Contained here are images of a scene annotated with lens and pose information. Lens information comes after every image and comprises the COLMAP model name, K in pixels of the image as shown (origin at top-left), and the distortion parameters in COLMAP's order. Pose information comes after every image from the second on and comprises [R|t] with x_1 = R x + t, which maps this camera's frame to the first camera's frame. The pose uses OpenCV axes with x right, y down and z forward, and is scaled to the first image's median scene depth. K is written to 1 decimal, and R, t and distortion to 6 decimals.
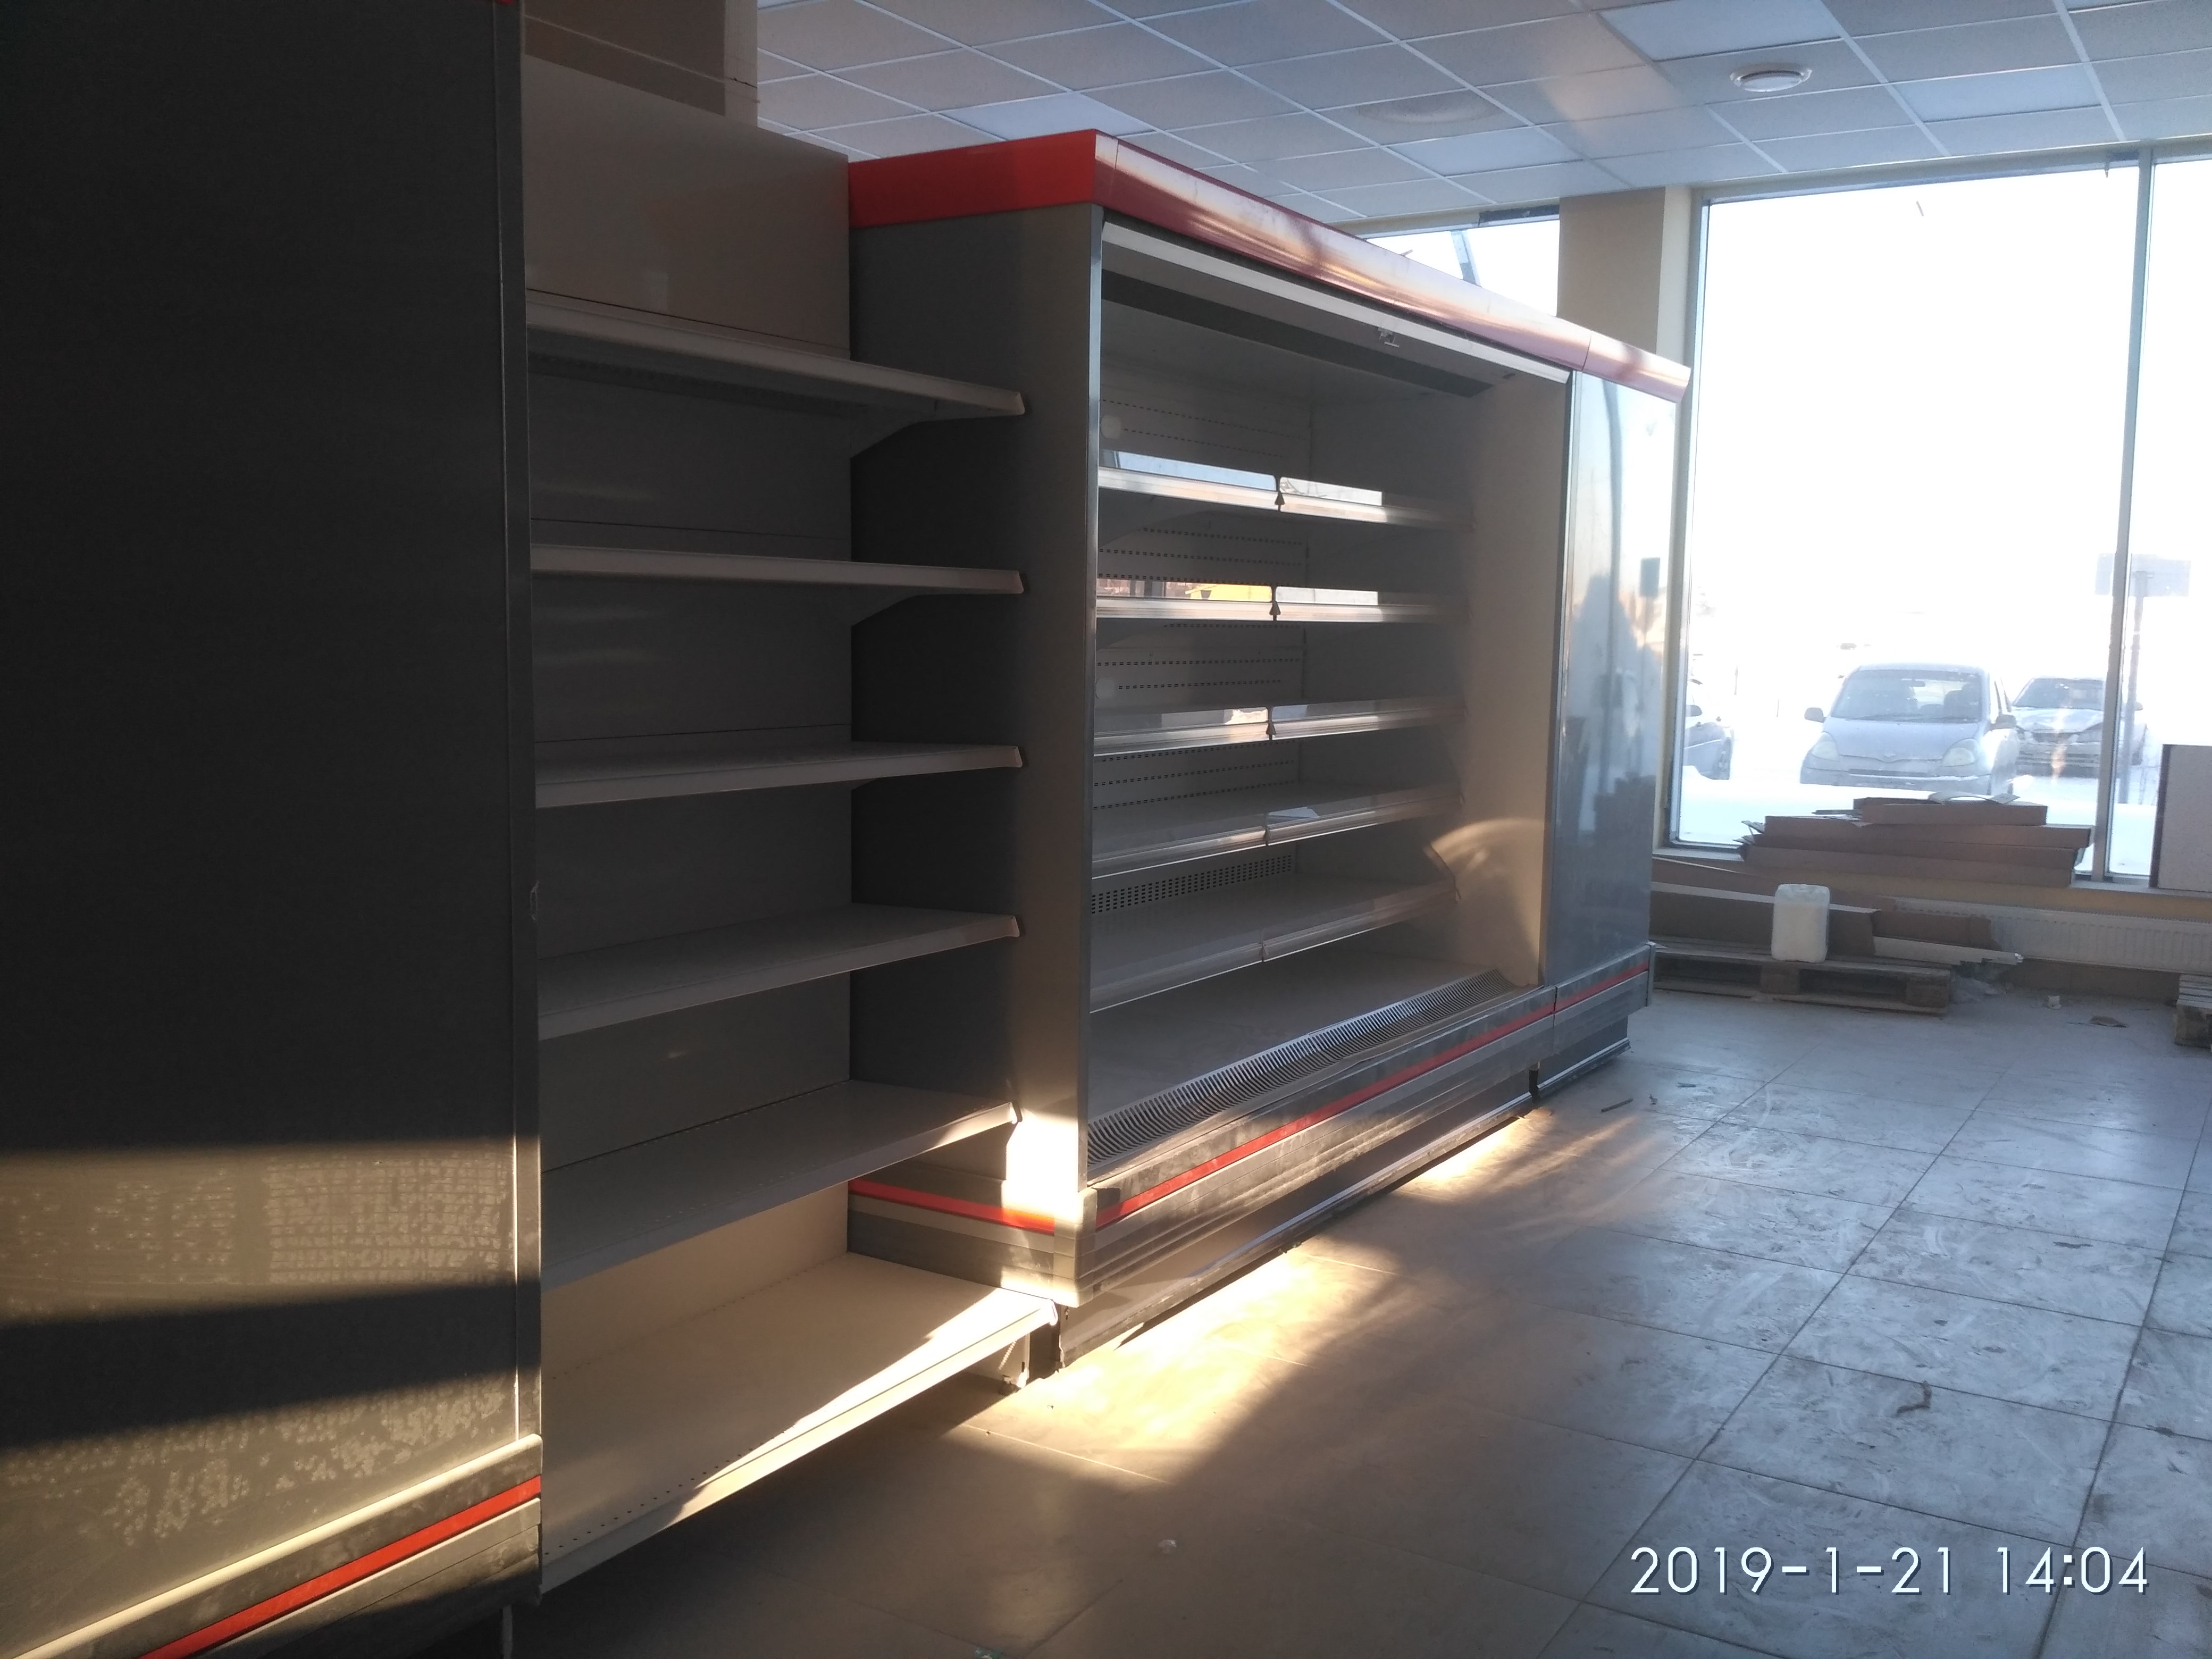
lens RADIAL K [[1958.7, 0, 1096.4], [0, 1958.7, 833.0], [0, 0, 1]] dist [0.005345, -0.002670]
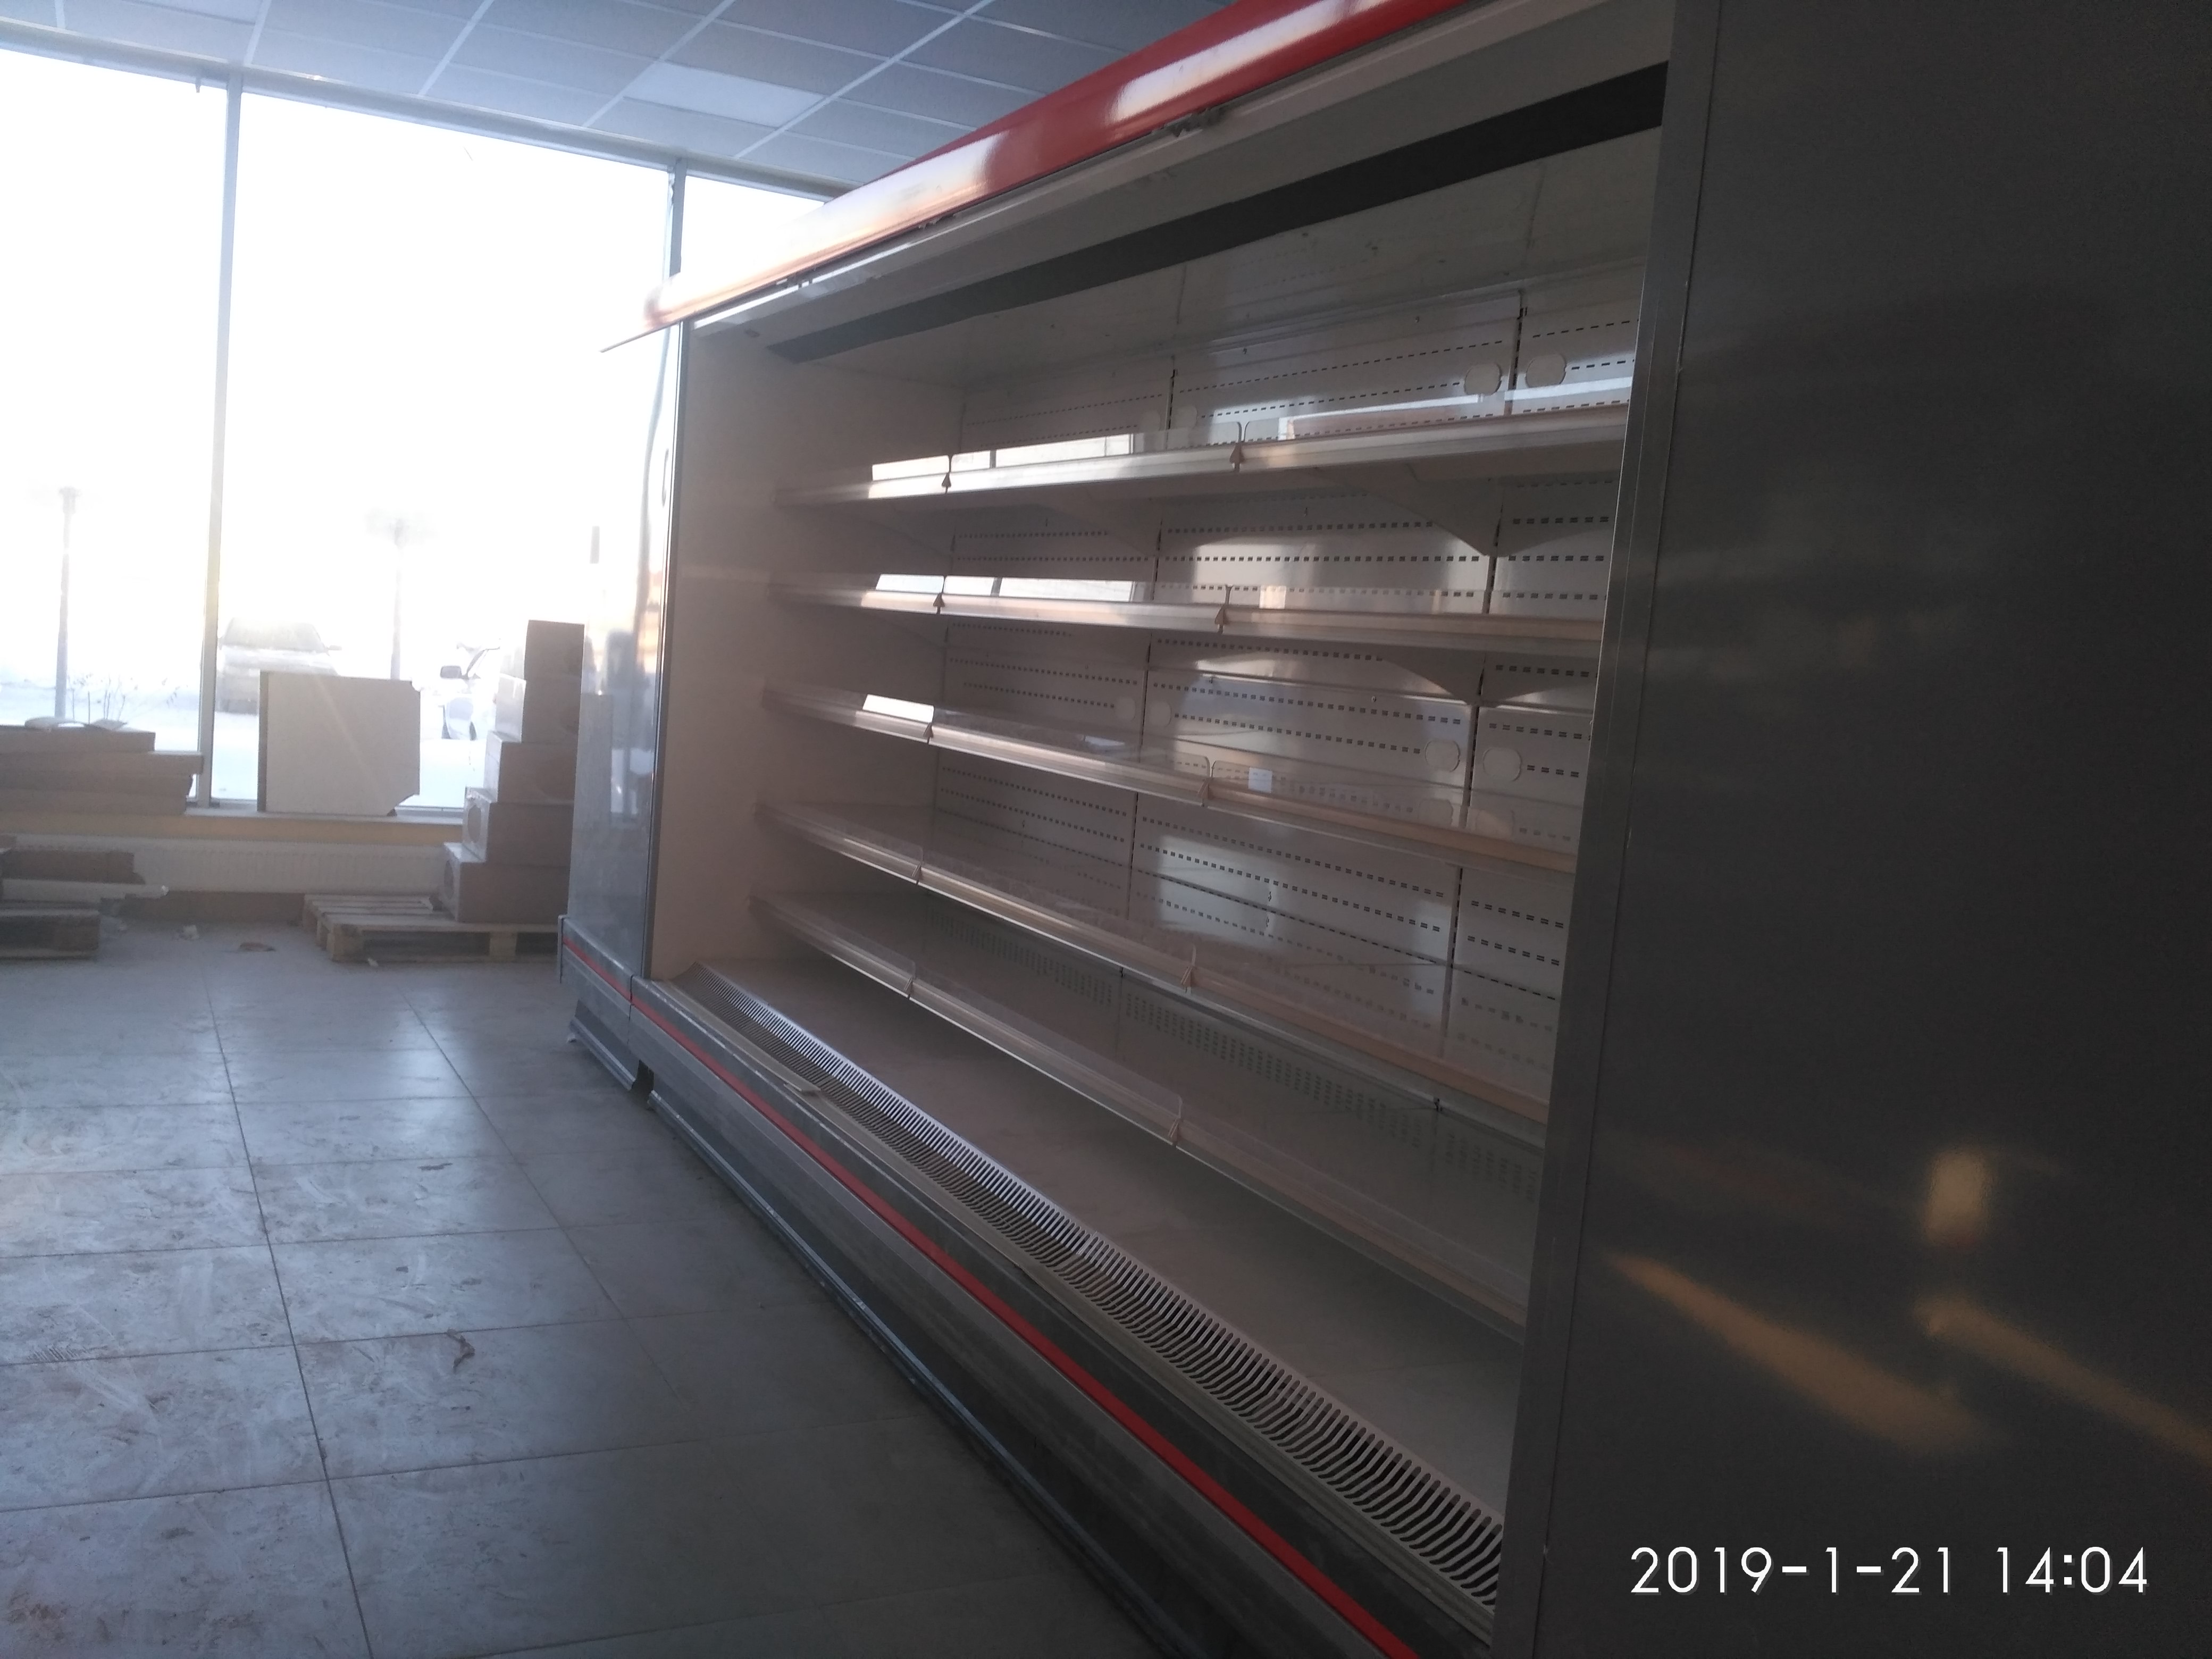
lens RADIAL K [[1958.7, 0, 1097.2], [0, 1958.7, 826.5], [0, 0, 1]] dist [0.005345, -0.002670]
pose [[0.520342, -0.048537, 0.852578, -0.184368], [0.015162, 0.998751, 0.047604, -0.011223], [-0.853823, -0.011844, 0.520428, 0.168461]]
